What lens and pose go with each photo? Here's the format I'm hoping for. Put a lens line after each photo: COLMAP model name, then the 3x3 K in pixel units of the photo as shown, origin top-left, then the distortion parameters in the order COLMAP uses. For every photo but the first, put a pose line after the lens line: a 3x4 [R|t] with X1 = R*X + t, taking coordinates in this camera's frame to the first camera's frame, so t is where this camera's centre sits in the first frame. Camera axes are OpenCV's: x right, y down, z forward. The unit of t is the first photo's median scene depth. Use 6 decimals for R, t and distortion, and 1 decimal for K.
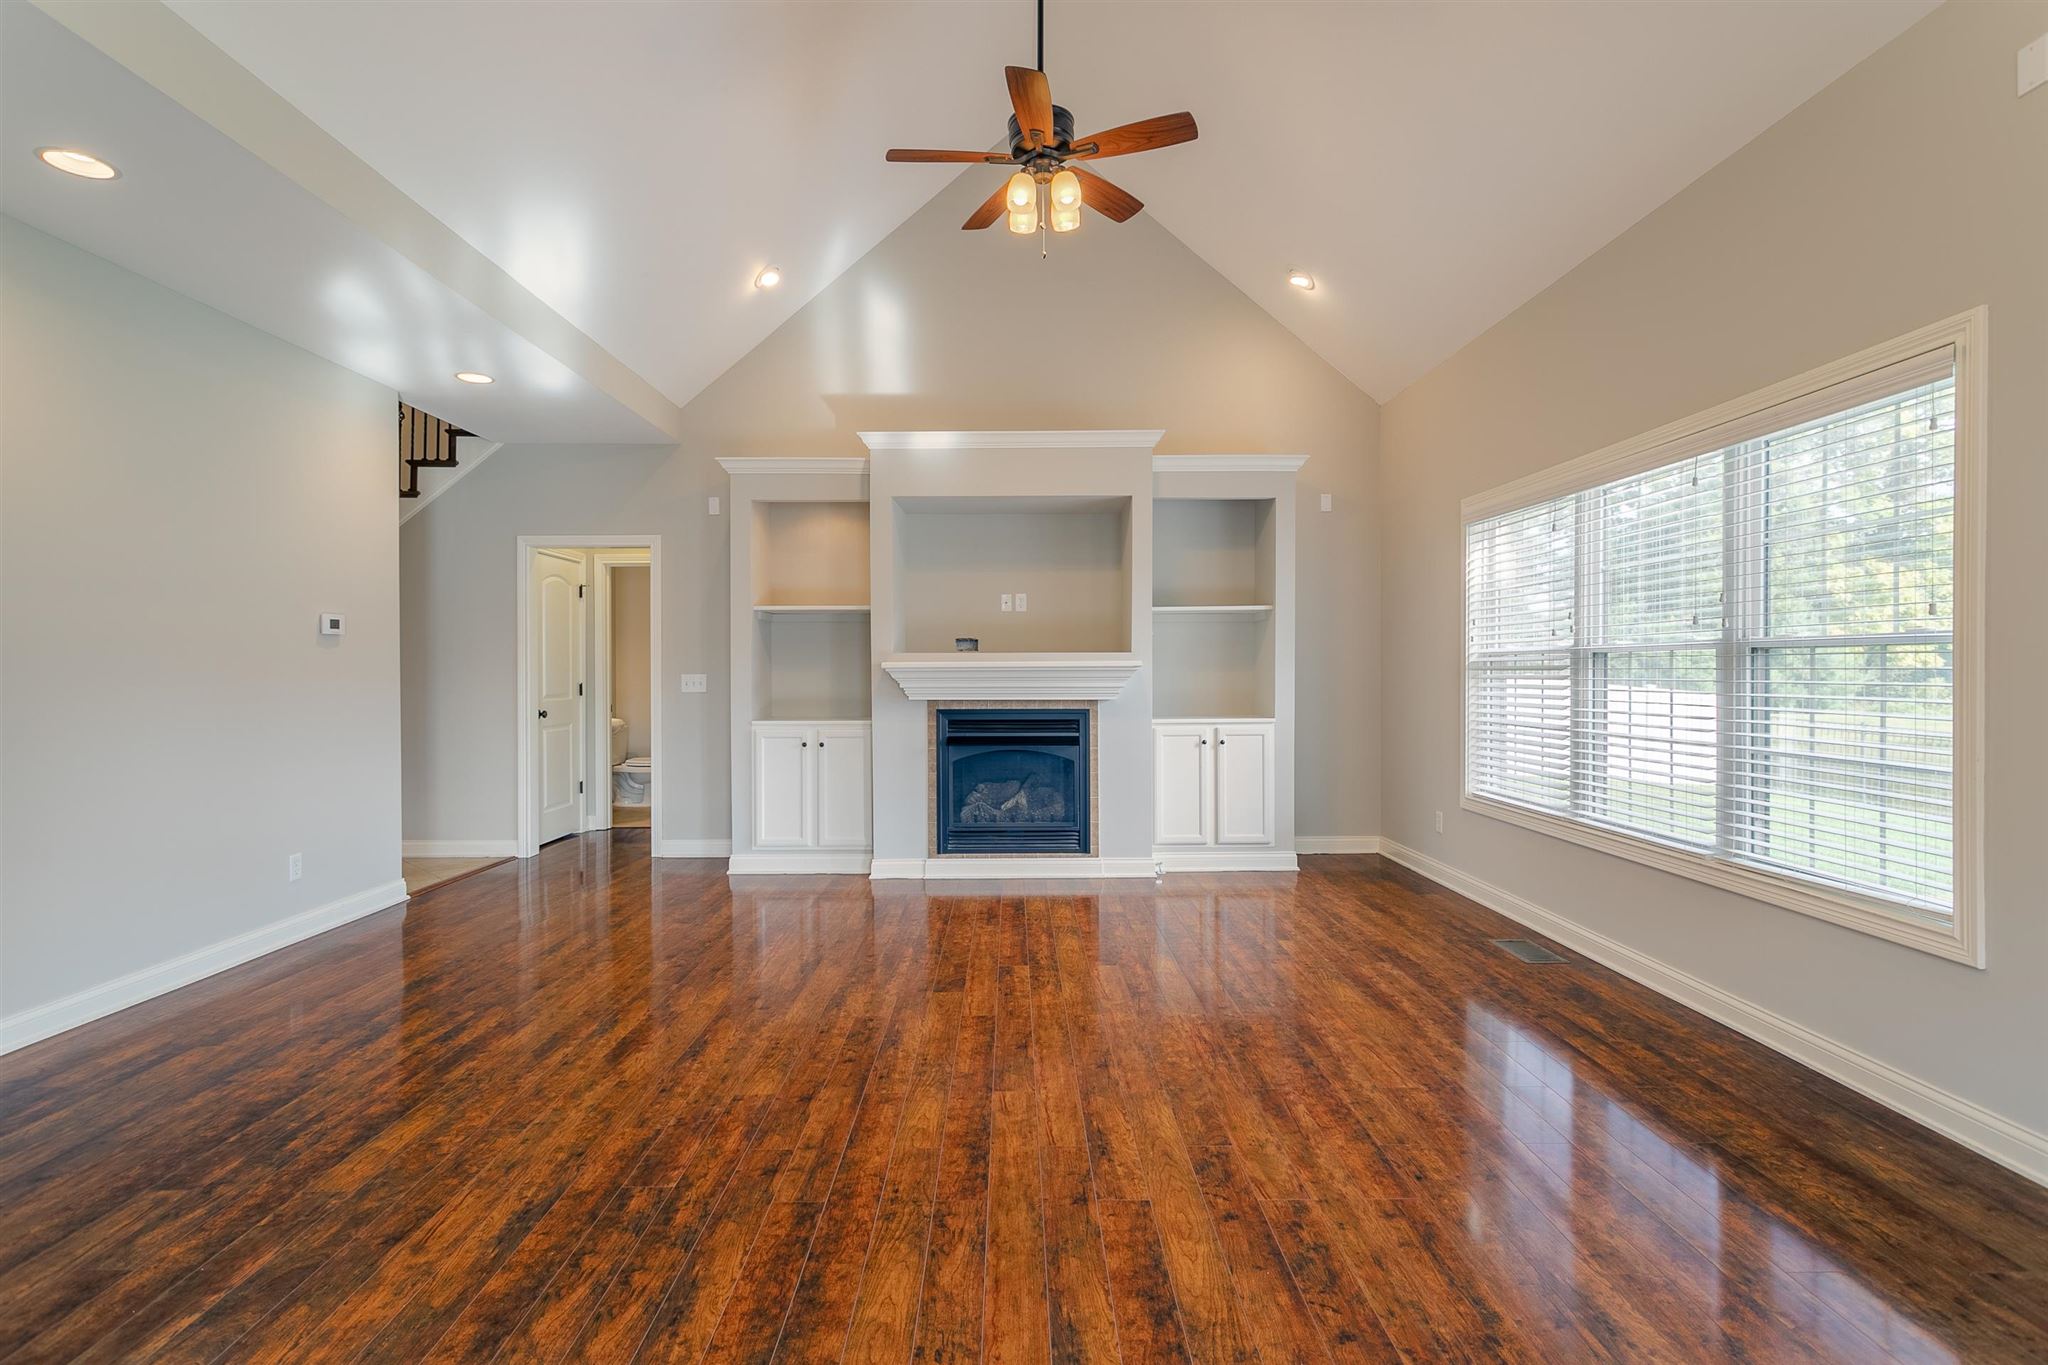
lens RADIAL K [[977.1, 0, 1019.2], [0, 977.1, 671.5], [0, 0, 1]] dist [0.001836, 0.001885]
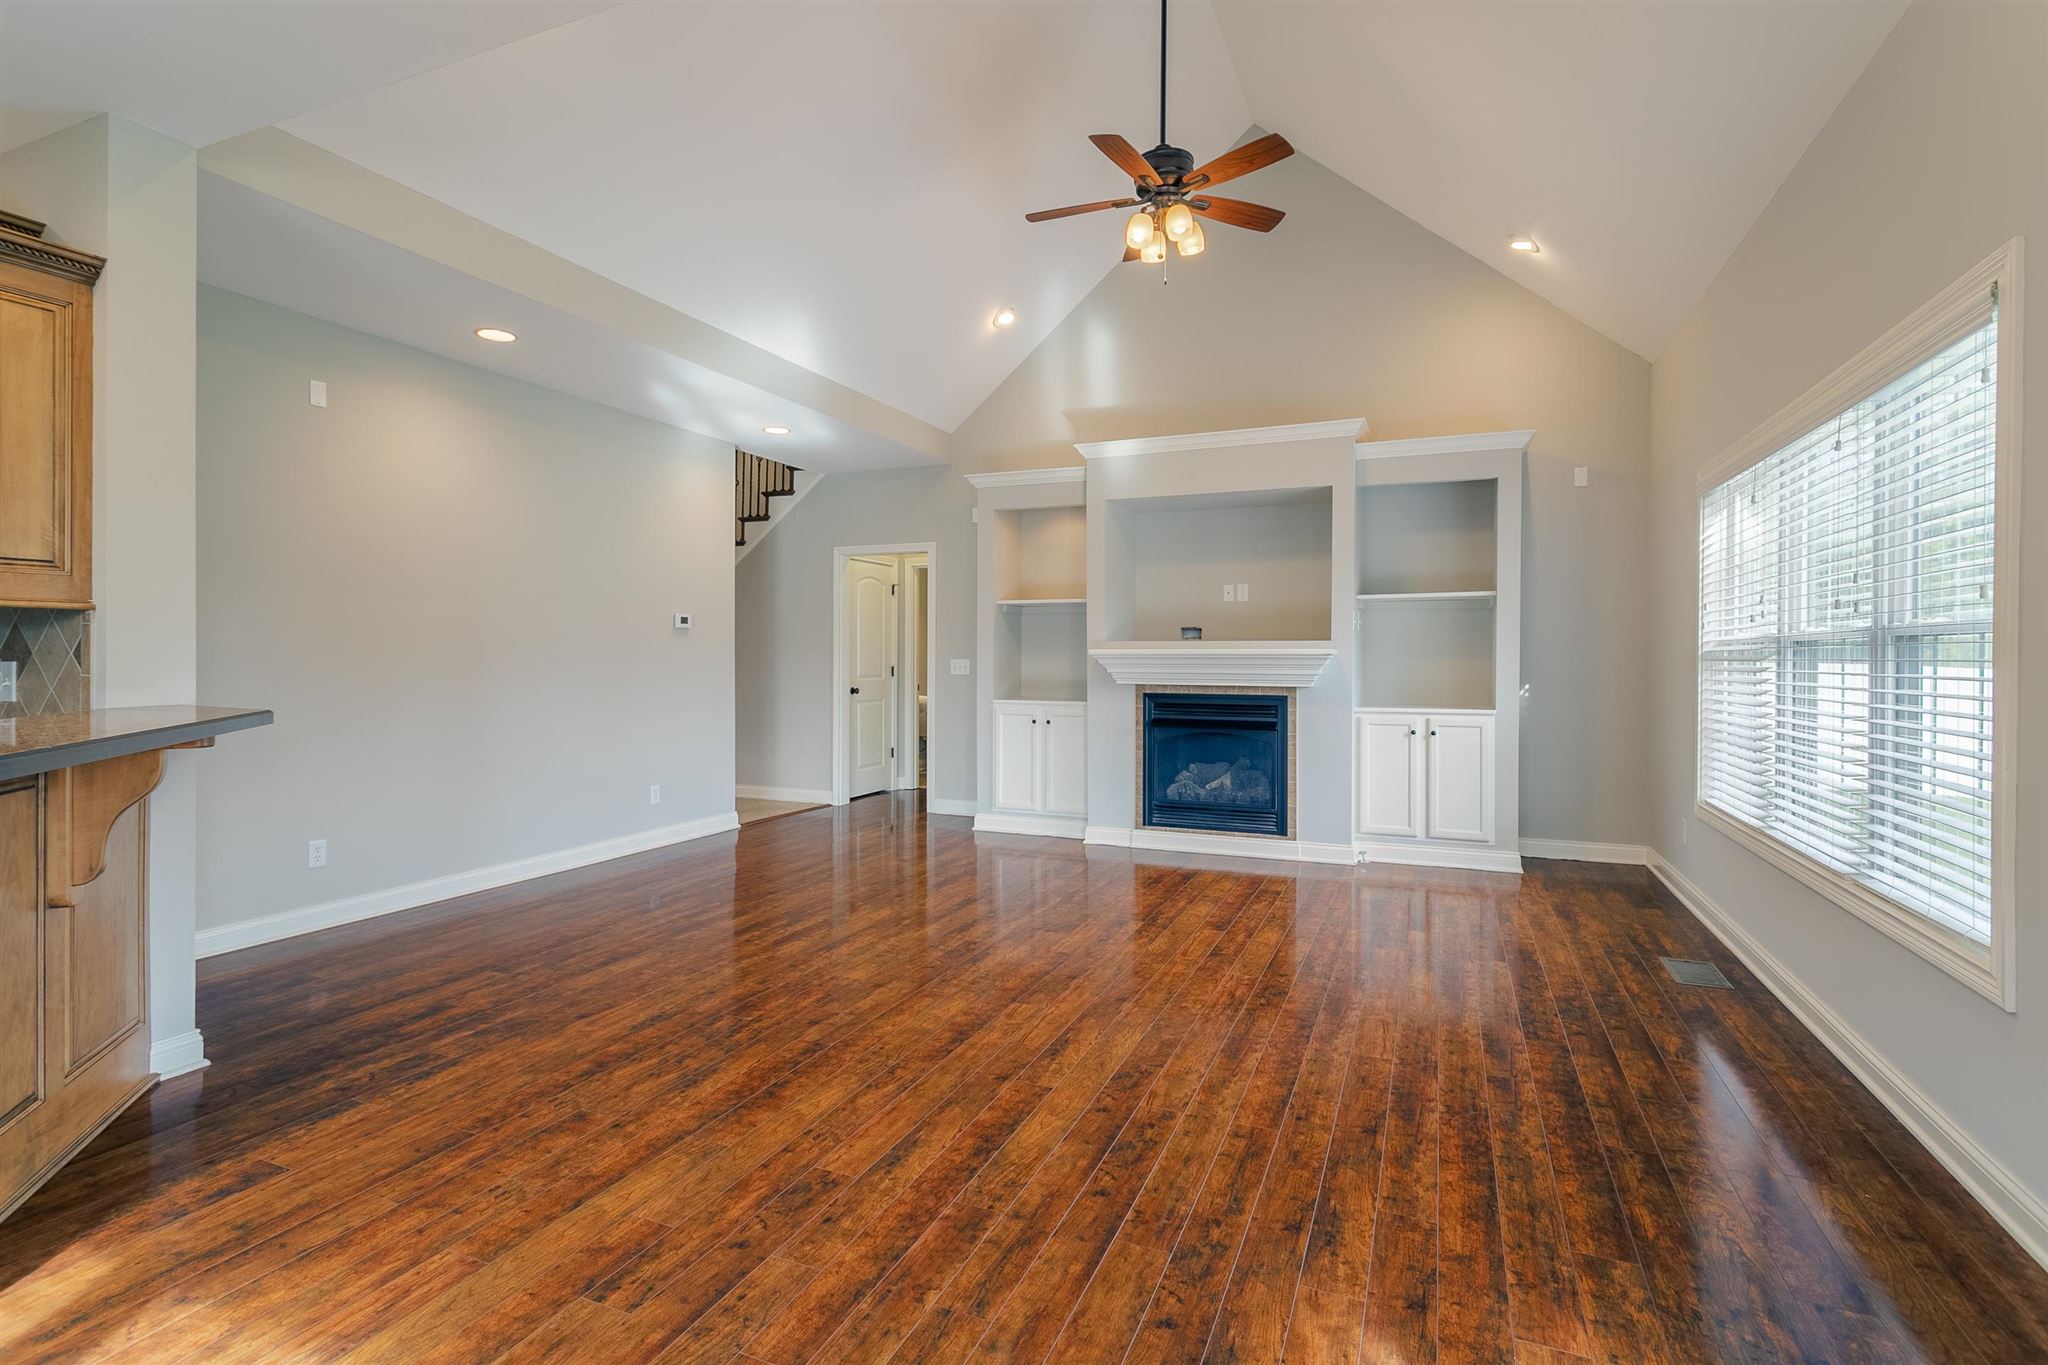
lens RADIAL K [[977.1, 0, 1022.3], [0, 977.1, 662.3], [0, 0, 1]] dist [0.001836, 0.001885]
pose [[0.916763, 0.008901, -0.399333, 0.296896], [-0.007656, 0.999960, 0.004713, 0.000268], [0.399358, -0.001263, 0.916794, -0.072131]]
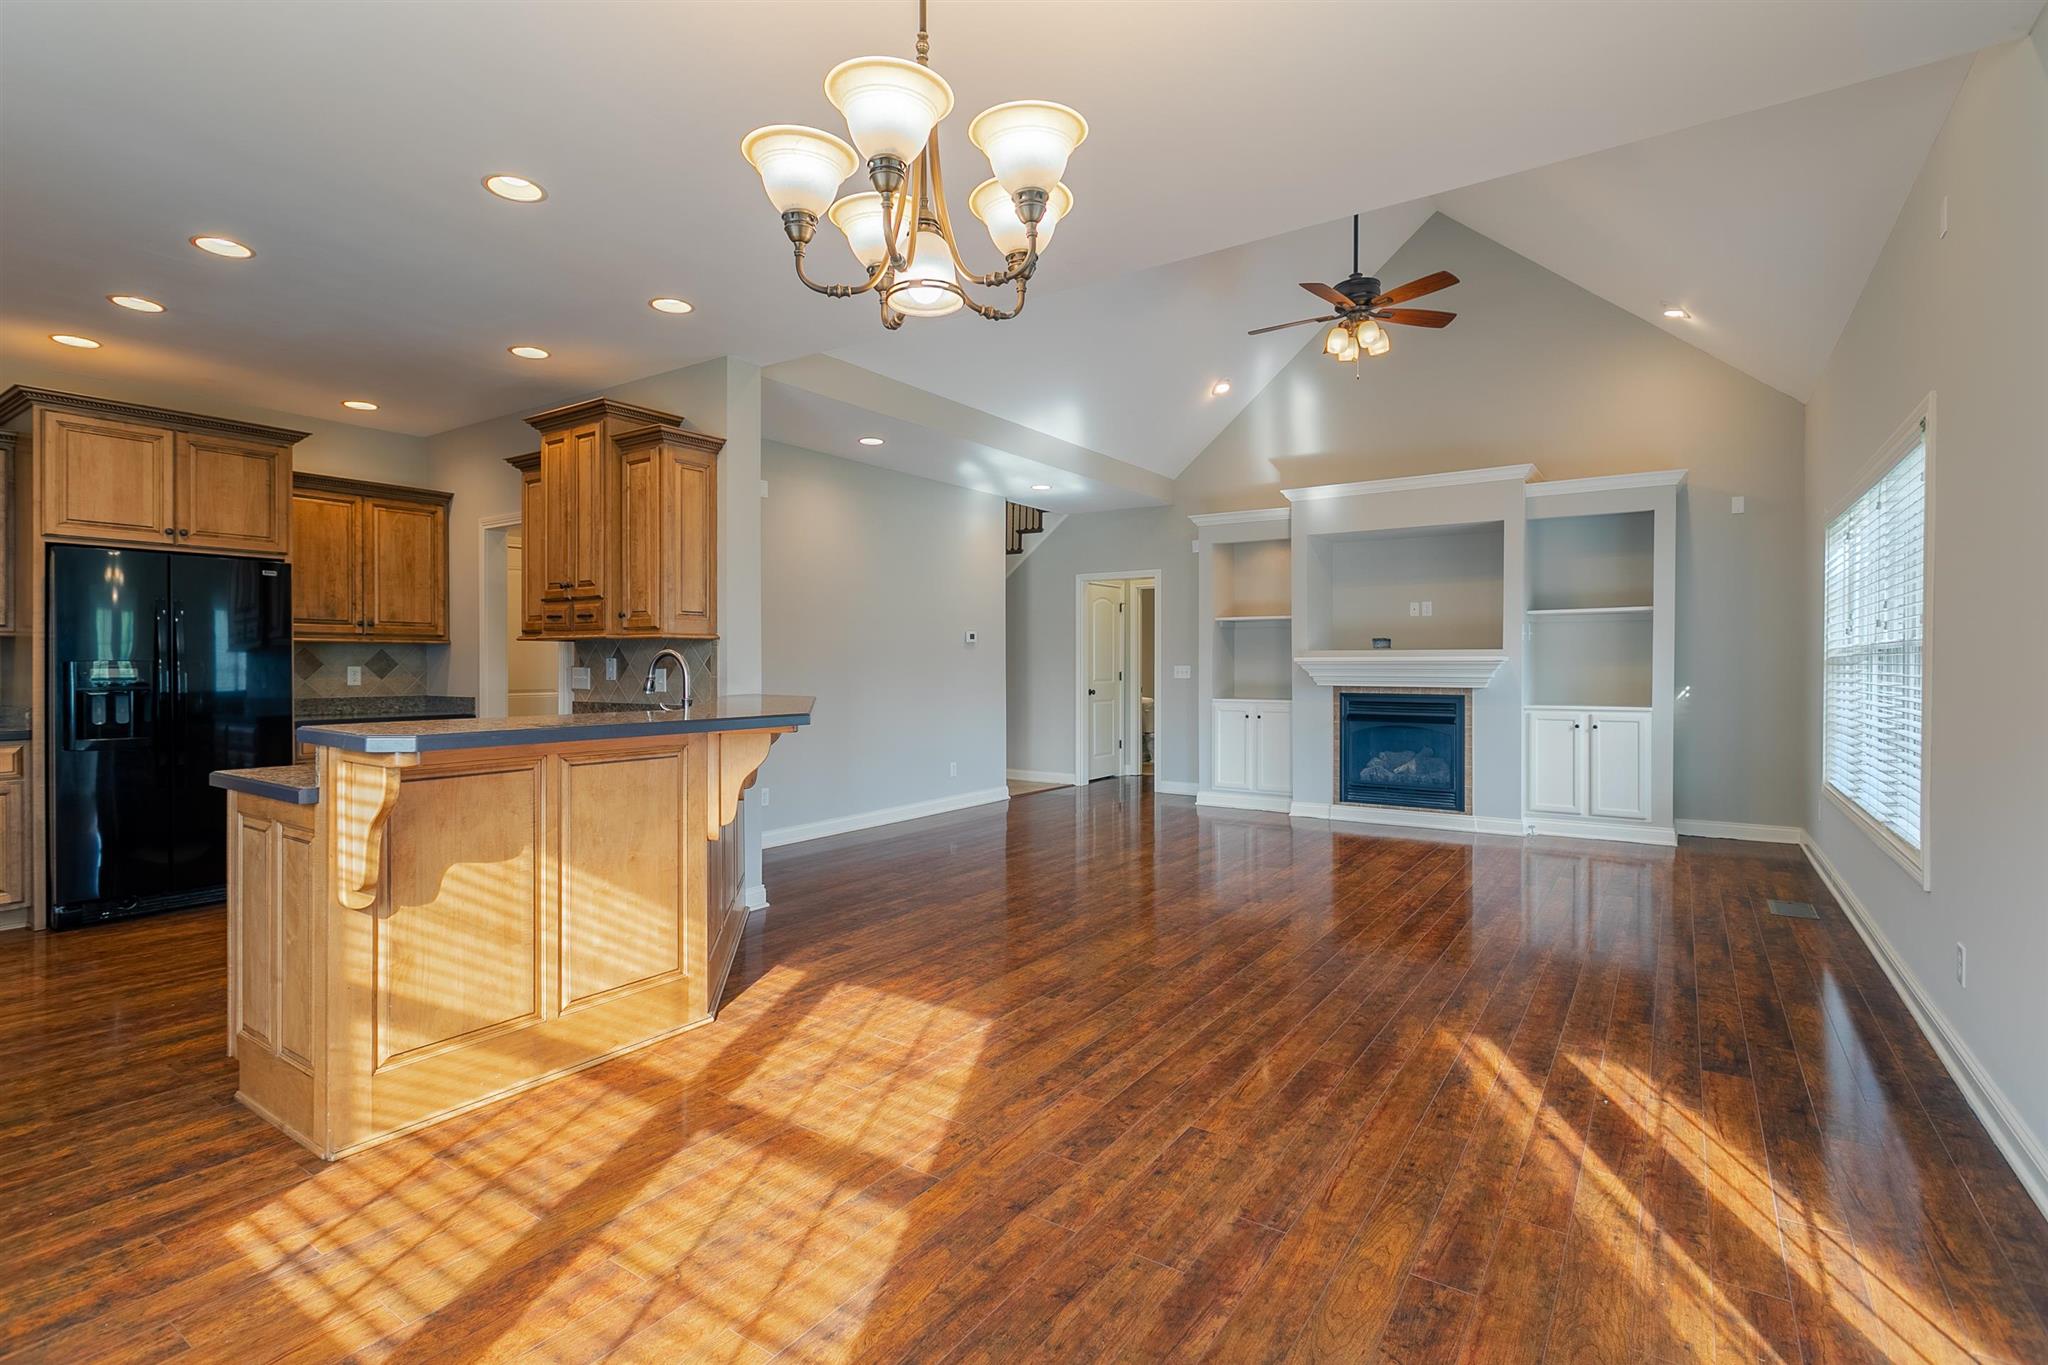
lens RADIAL K [[977.1, 0, 1027.4], [0, 977.1, 672.0], [0, 0, 1]] dist [0.001836, 0.001885]
pose [[0.828714, 0.008500, -0.559608, 0.399981], [-0.004189, 0.999951, 0.008984, -0.000182], [0.559657, -0.005101, 0.828709, -0.441009]]
